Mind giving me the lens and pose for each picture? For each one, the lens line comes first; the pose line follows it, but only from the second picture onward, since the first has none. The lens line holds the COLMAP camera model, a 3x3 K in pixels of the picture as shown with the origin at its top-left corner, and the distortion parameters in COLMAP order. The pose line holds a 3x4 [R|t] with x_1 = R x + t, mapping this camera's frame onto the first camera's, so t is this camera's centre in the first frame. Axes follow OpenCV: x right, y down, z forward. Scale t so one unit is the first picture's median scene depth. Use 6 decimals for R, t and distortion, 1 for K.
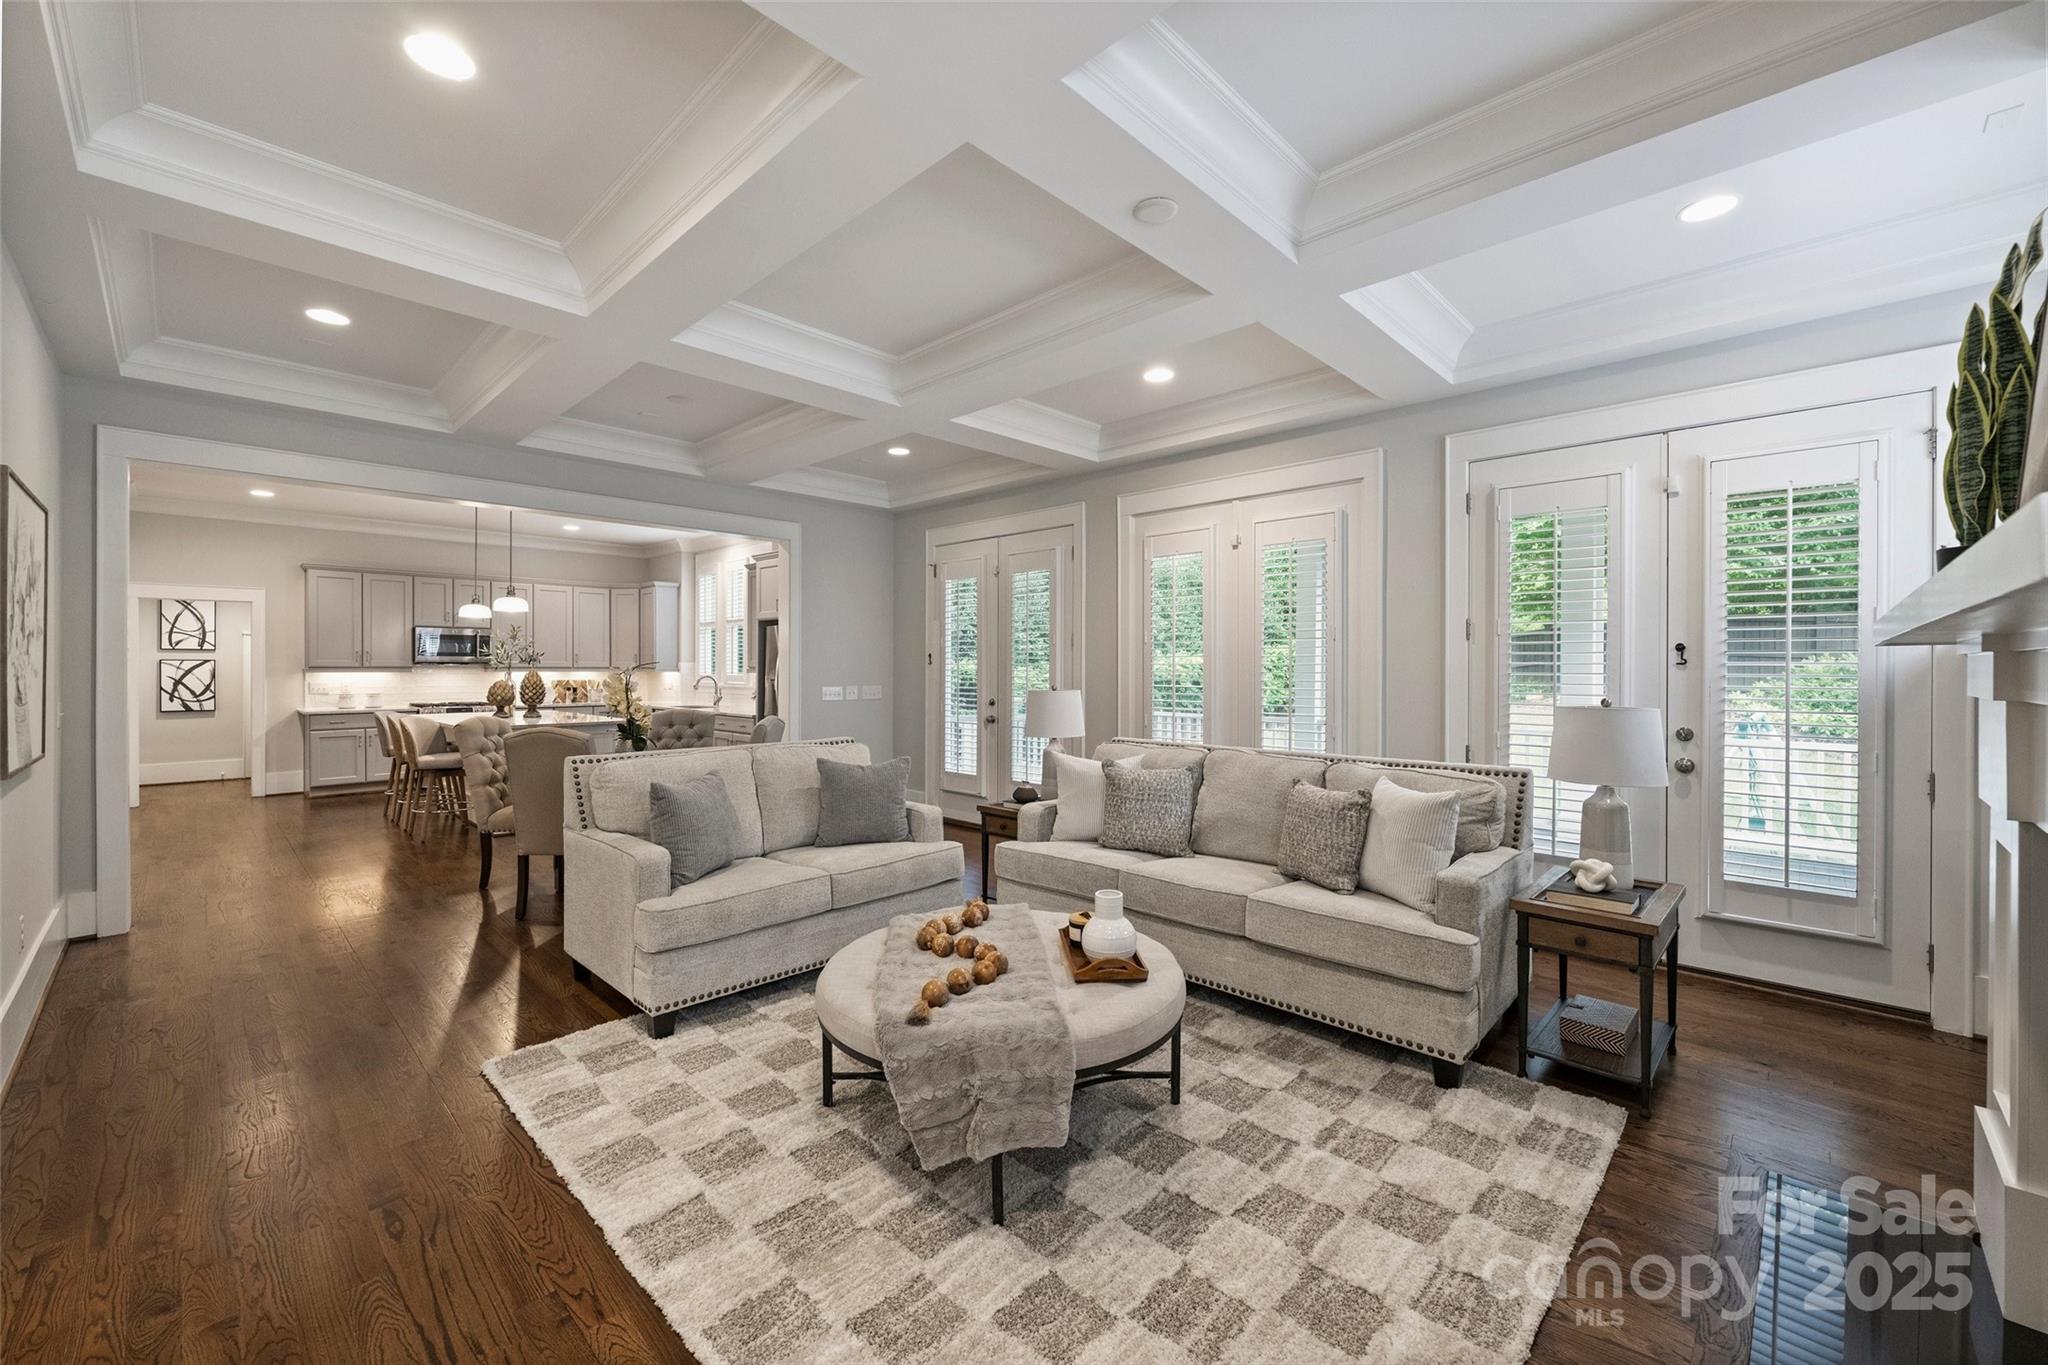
lens RADIAL K [[829.2, 0, 1026.8], [0, 829.2, 674.6], [0, 0, 1]] dist [-0.000543, 0.000247]
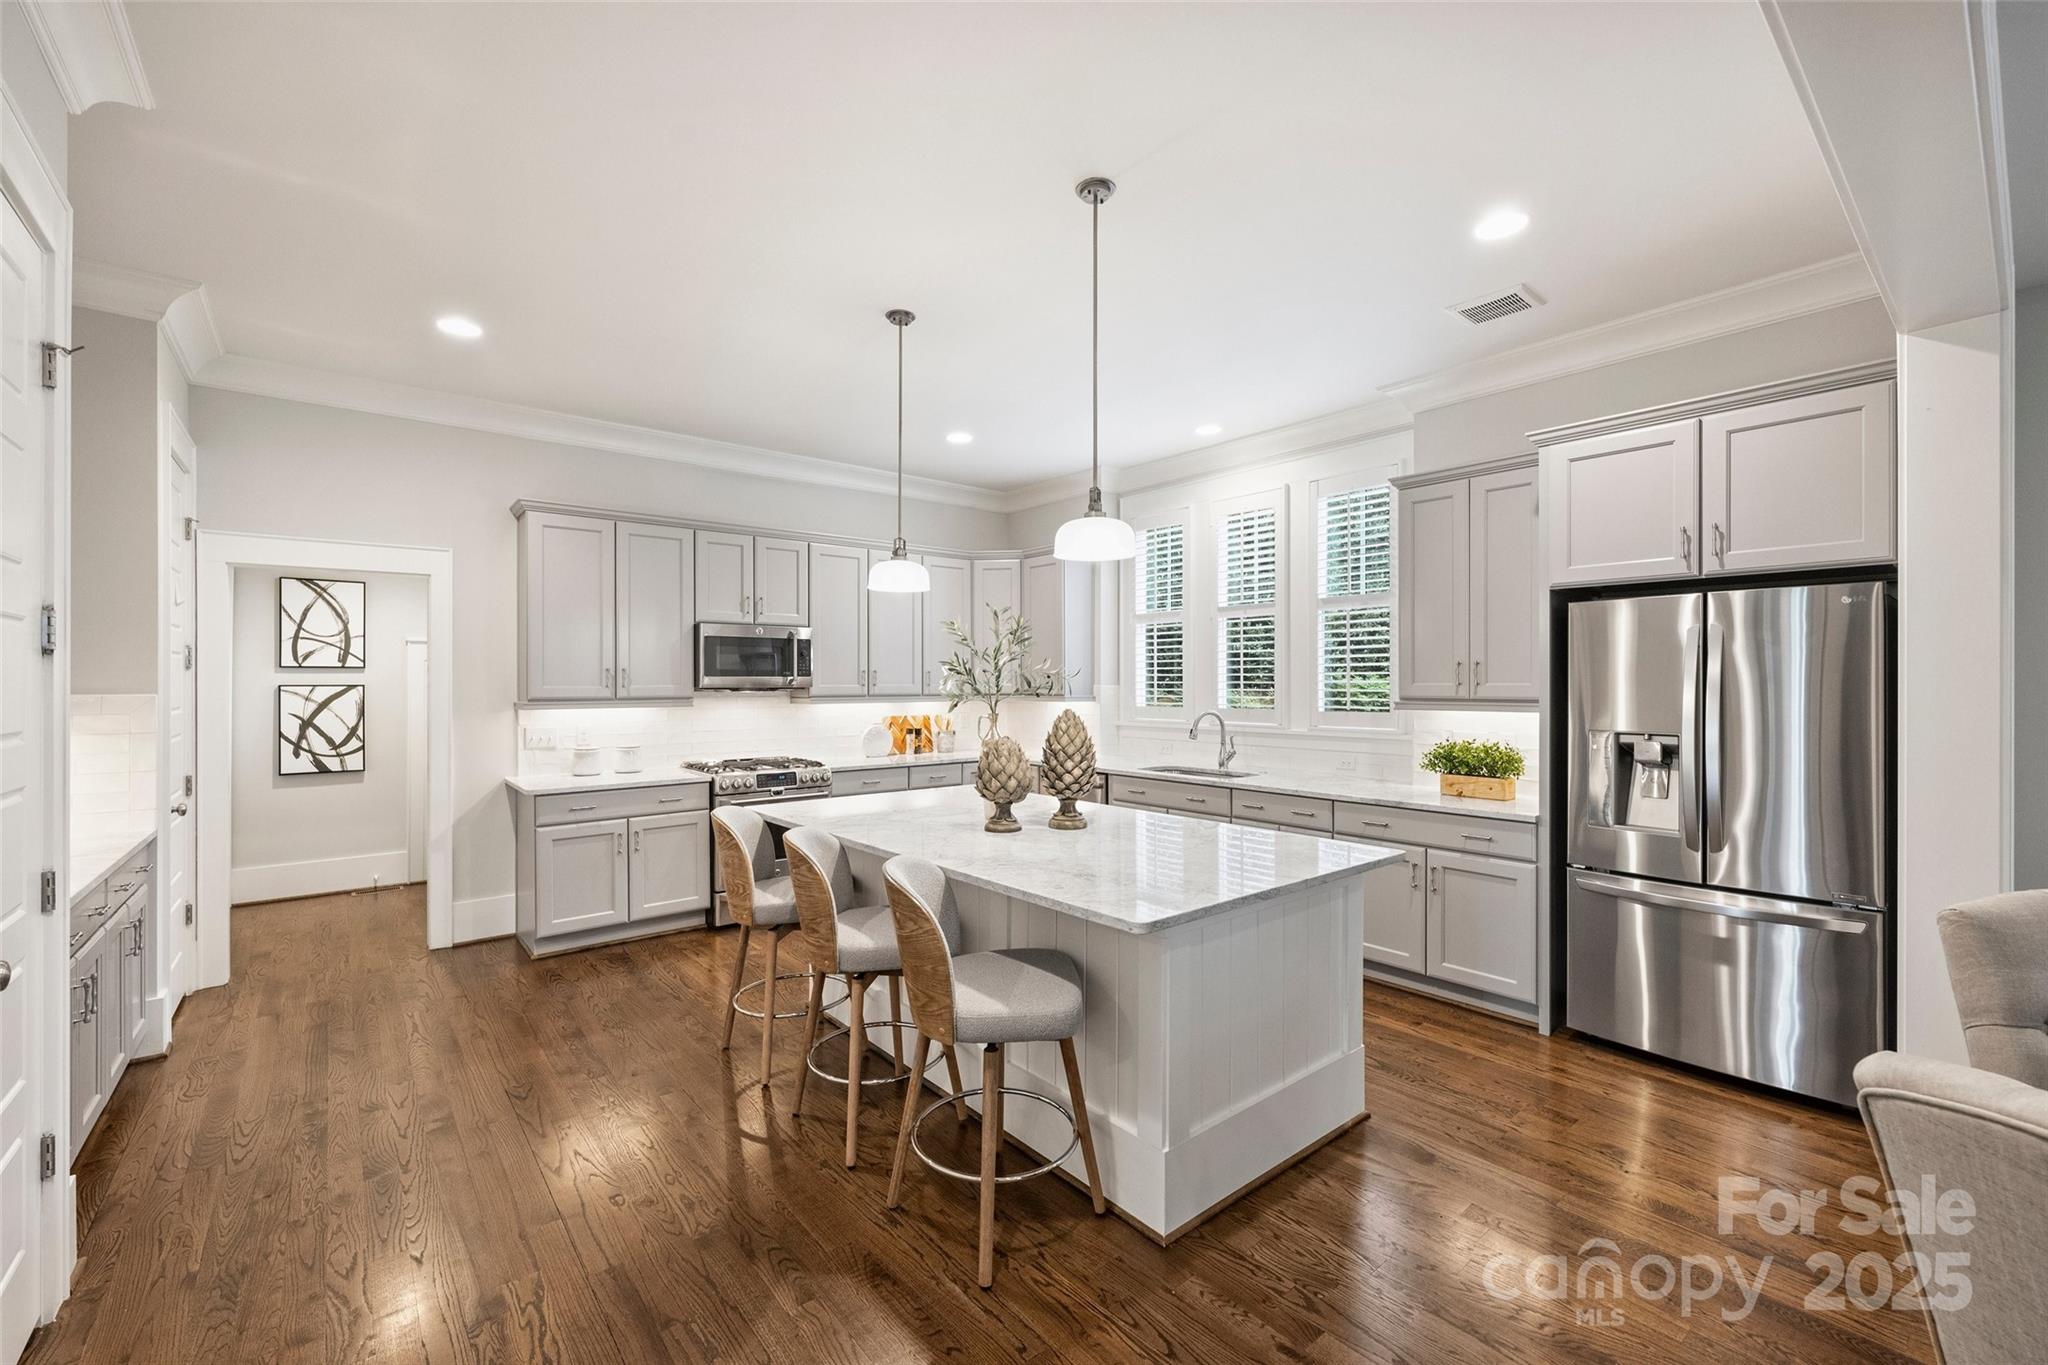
lens RADIAL K [[829.2, 0, 1007.4], [0, 829.2, 686.6], [0, 0, 1]] dist [-0.000543, 0.000247]
pose [[0.993822, -0.003296, -0.110936, -0.469371], [0.002779, 0.999985, -0.004815, -0.012781], [0.110950, 0.004477, 0.993816, 0.474935]]
